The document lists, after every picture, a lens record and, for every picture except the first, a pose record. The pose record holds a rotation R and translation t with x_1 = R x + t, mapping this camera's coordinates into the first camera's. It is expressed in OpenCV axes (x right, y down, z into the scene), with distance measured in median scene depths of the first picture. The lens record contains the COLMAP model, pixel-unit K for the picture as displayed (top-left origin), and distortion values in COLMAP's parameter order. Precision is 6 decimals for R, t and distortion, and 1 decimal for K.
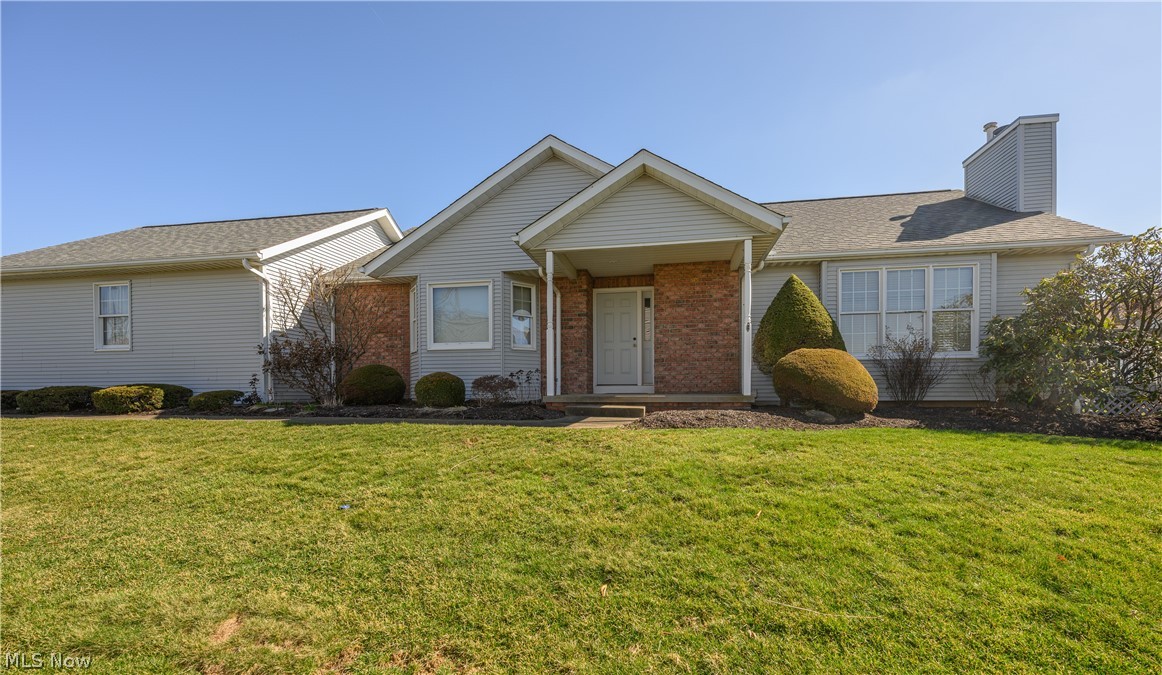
lens RADIAL K [[478.9, 0, 599.8], [0, 478.9, 398.6], [0, 0, 1]] dist [-0.002081, 0.000454]
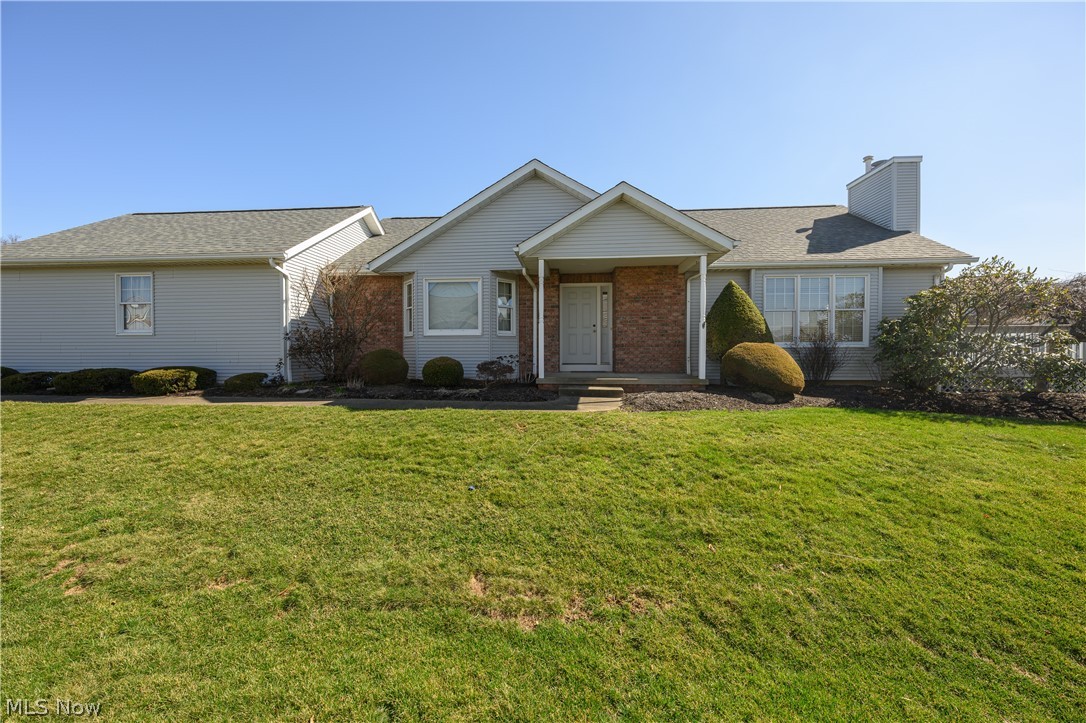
lens RADIAL K [[429.1, 0, 547.5], [0, 429.1, 359.6], [0, 0, 1]] dist [-0.001449, -0.000170]
pose [[0.996263, 0.001244, 0.086358, -0.185514], [-0.001423, 0.999997, 0.002016, -0.056435], [-0.086355, -0.002131, 0.996262, -0.085377]]
